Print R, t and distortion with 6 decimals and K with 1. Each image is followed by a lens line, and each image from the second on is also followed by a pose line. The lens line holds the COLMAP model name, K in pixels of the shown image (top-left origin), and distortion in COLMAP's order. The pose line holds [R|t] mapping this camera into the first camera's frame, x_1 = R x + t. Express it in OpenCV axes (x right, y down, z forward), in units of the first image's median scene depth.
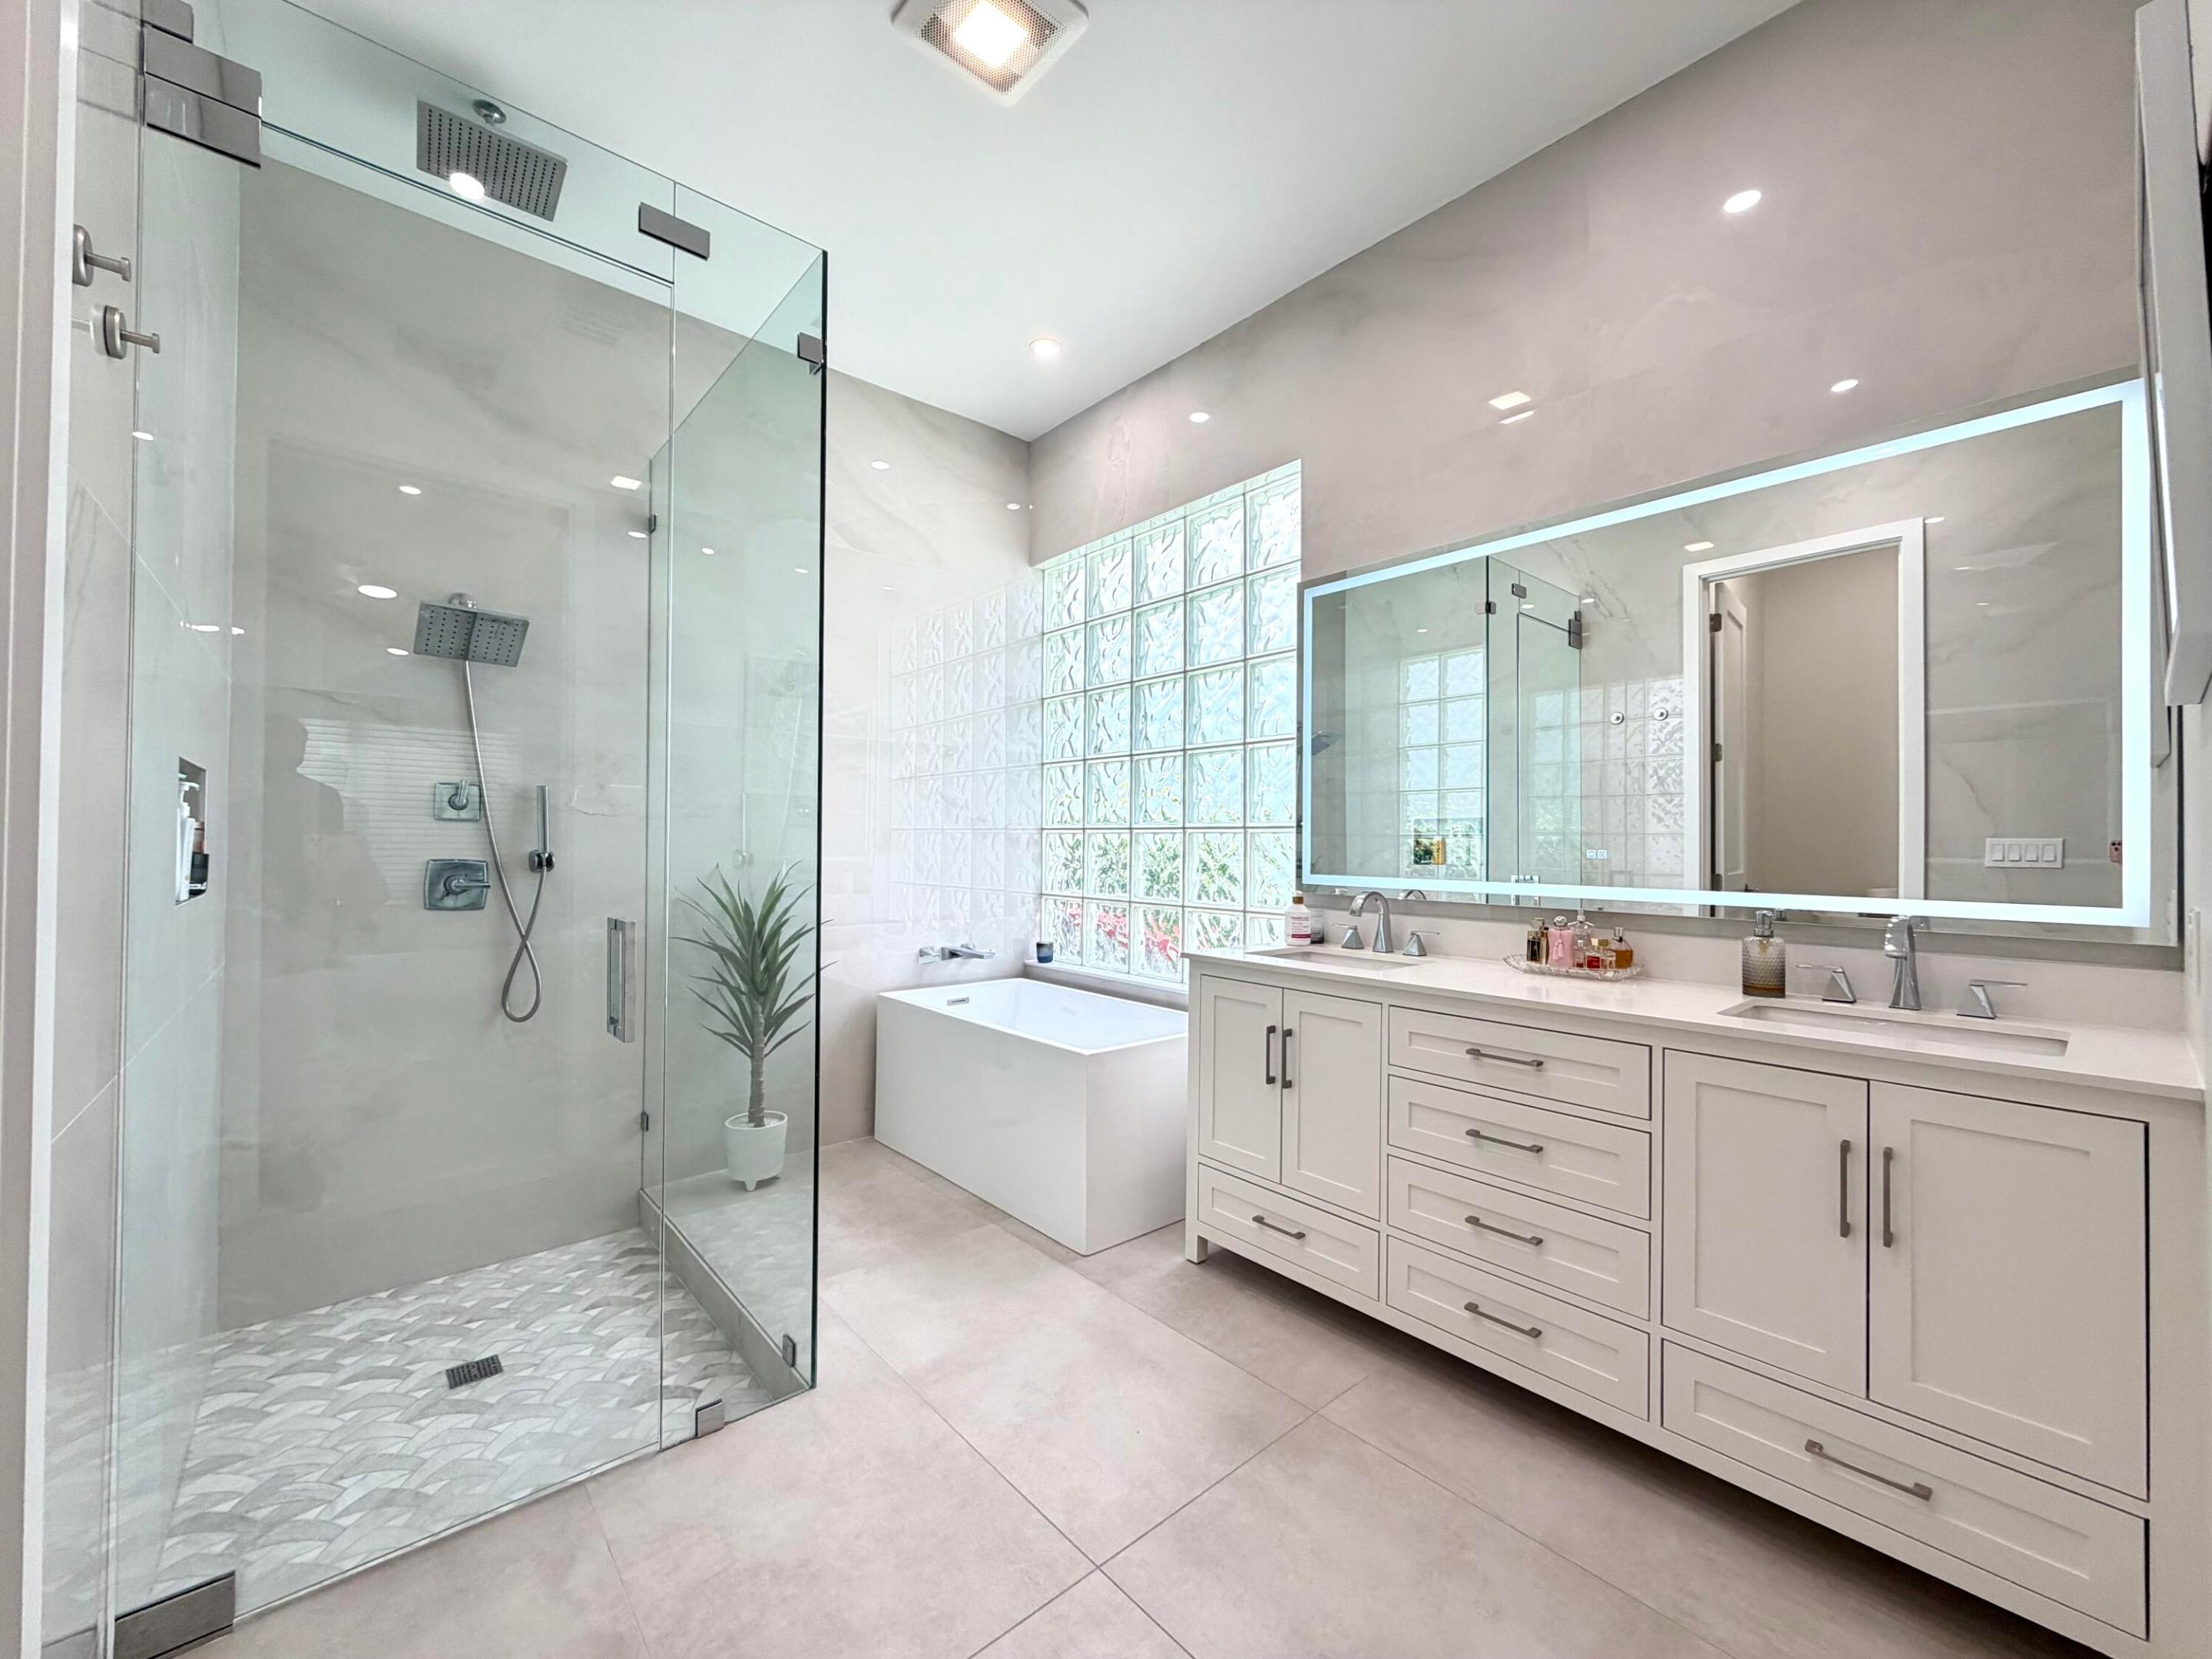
lens RADIAL K [[880.7, 0, 1096.2], [0, 880.7, 838.2], [0, 0, 1]] dist [-0.000092, -0.000160]
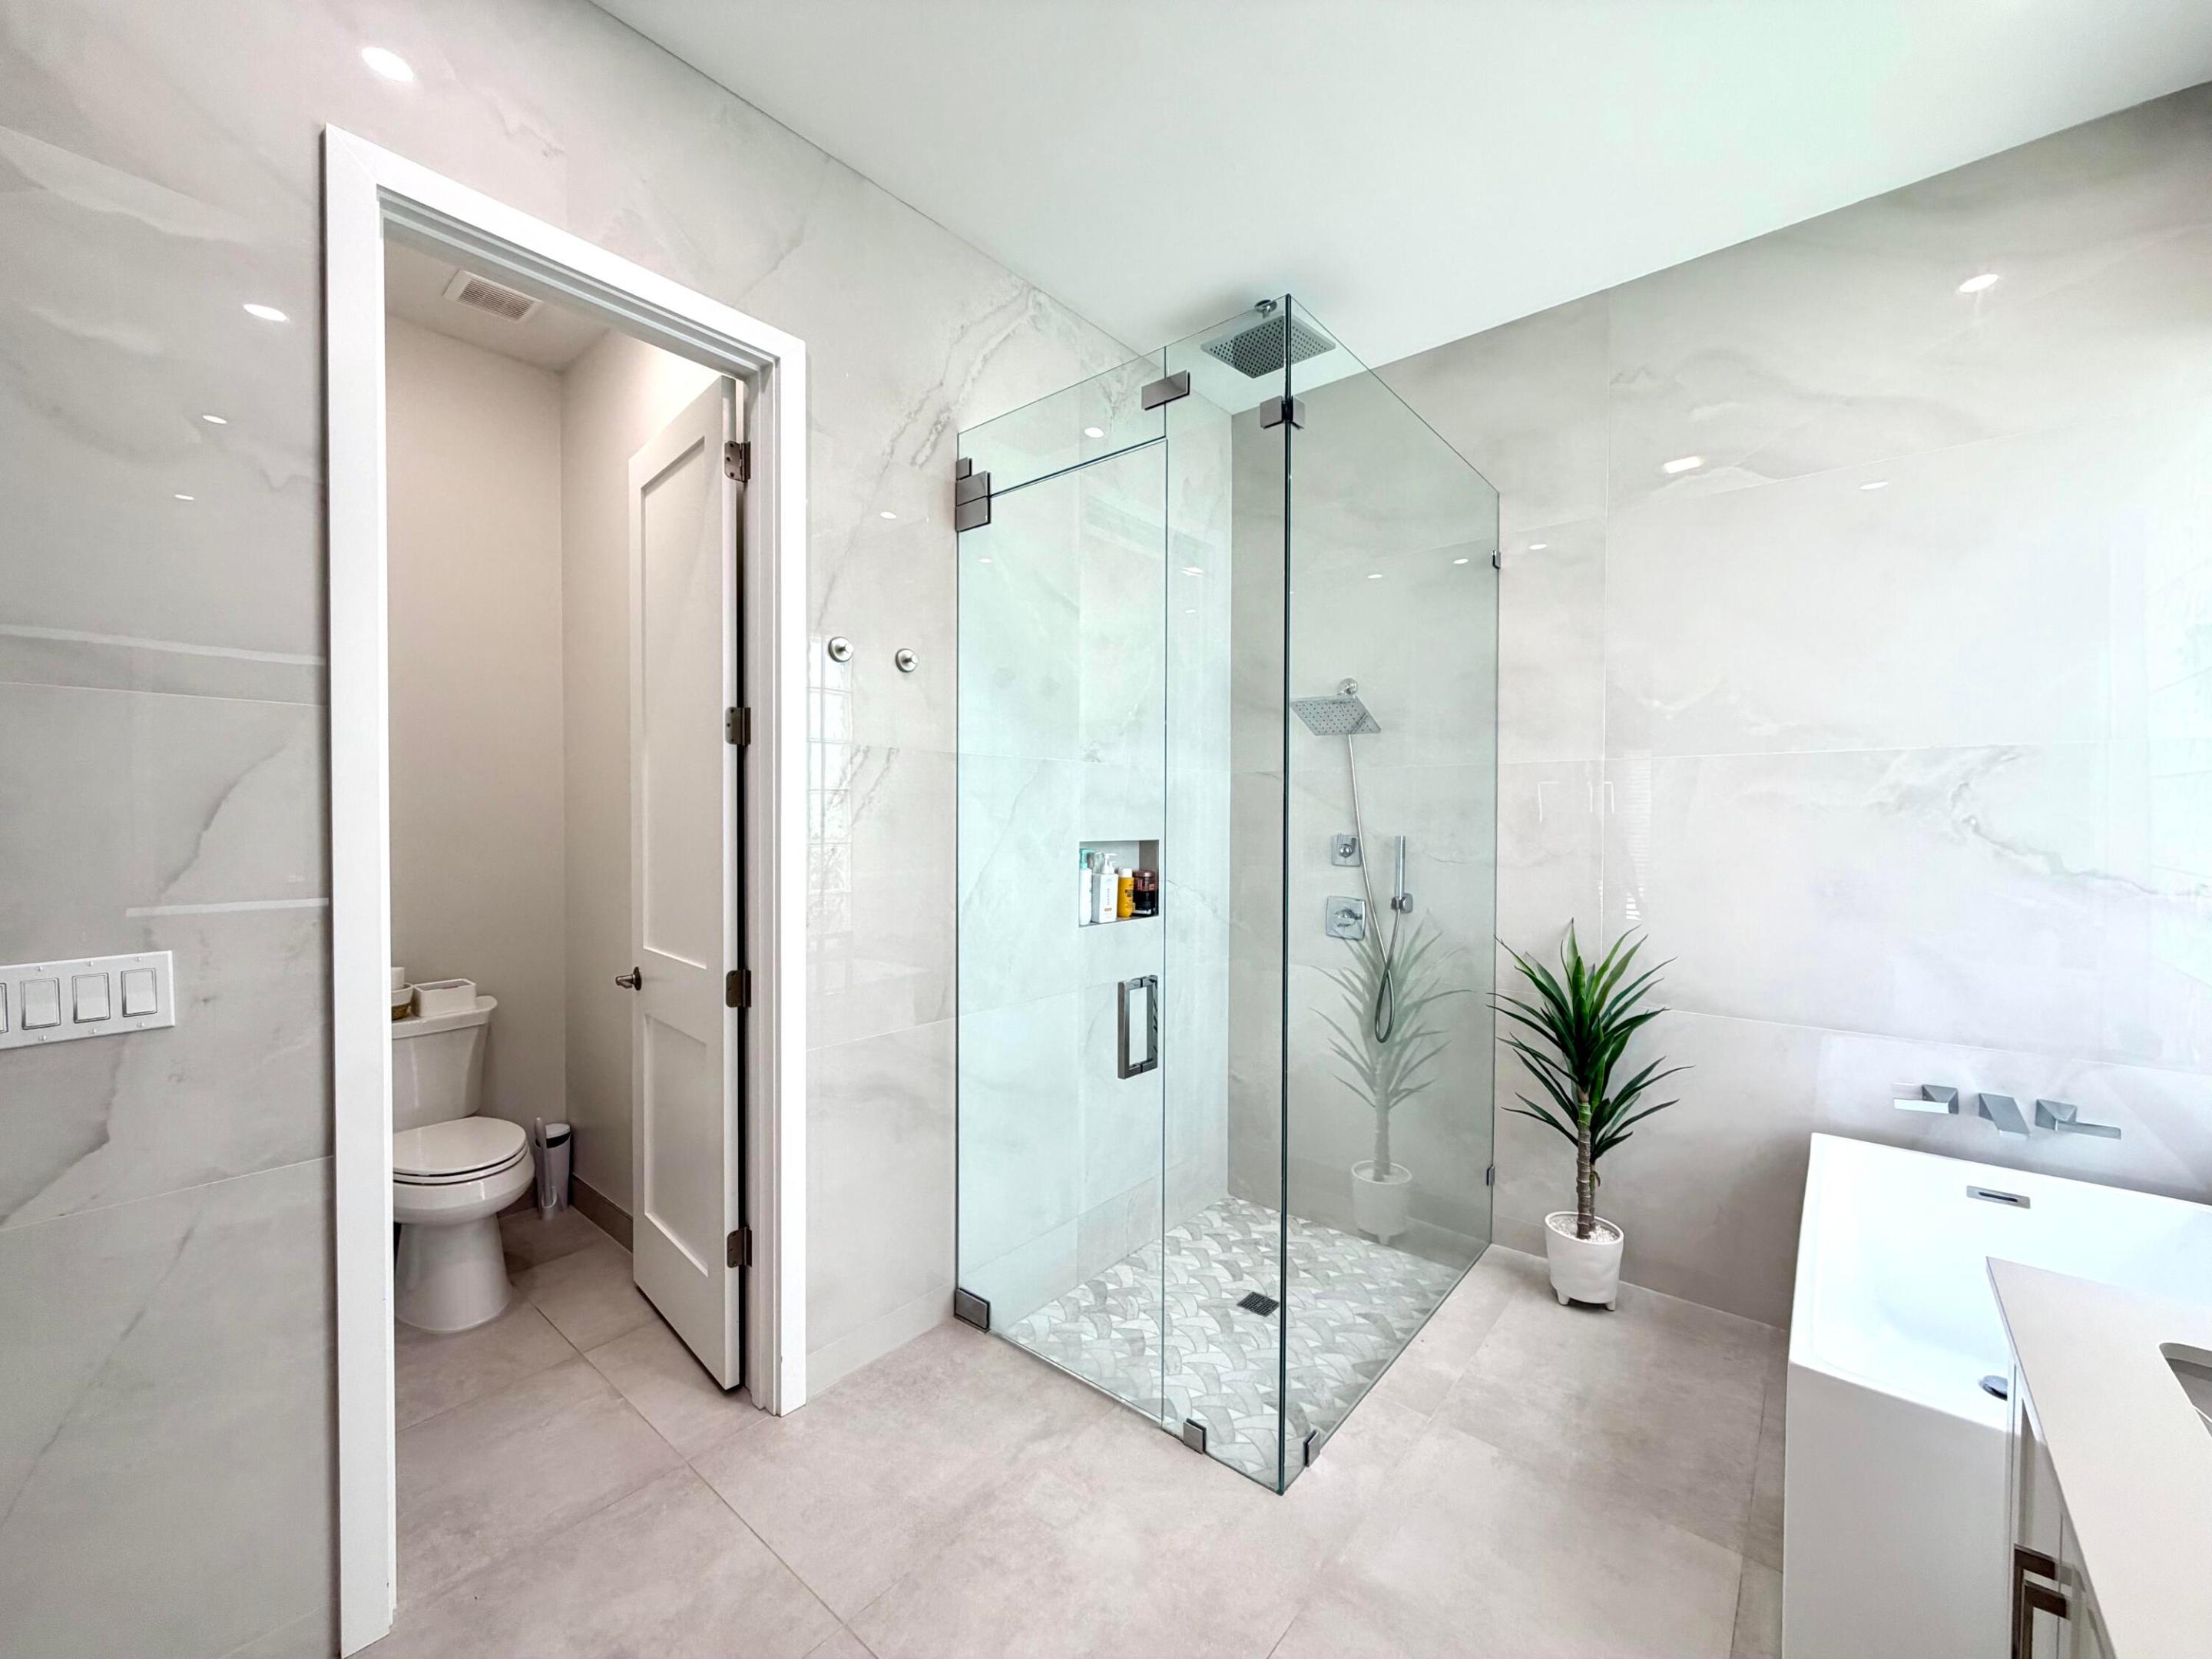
lens RADIAL K [[877.7, 0, 1106.0], [0, 877.7, 829.5], [0, 0, 1]] dist [0.000435, 0.000072]
pose [[0.157223, 0.007002, -0.987538, 0.508847], [0.007958, 0.999933, 0.008357, -0.099354], [0.987531, -0.009173, 0.157157, 0.565758]]
